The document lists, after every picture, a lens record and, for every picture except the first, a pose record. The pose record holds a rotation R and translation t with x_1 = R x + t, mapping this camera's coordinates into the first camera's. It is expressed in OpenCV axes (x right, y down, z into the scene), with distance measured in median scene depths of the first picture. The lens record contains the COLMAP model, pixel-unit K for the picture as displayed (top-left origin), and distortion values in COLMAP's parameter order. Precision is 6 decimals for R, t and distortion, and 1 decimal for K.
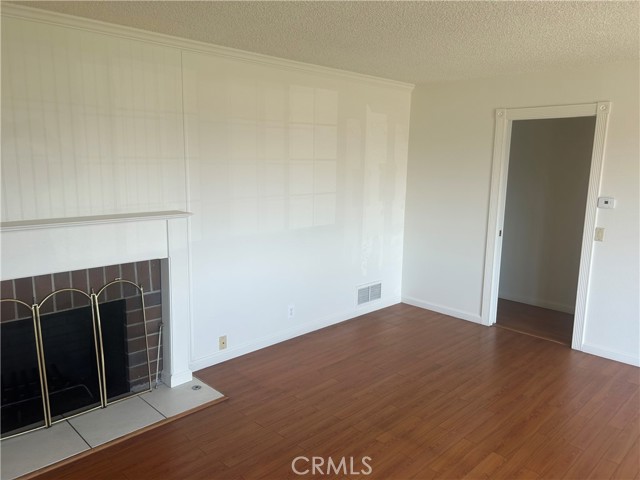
lens RADIAL K [[485.4, 0, 318.6], [0, 485.4, 242.8], [0, 0, 1]] dist [0.054918, -0.056394]
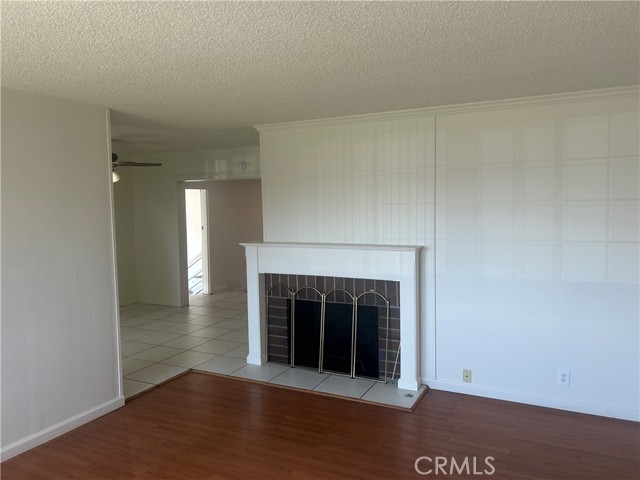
lens RADIAL K [[485.4, 0, 317.9], [0, 485.4, 237.4], [0, 0, 1]] dist [0.054918, -0.056394]
pose [[0.305773, 0.048400, -0.950873, 0.831938], [-0.141670, 0.989902, 0.004830, -0.059454], [0.941505, 0.133234, 0.309542, 0.400167]]
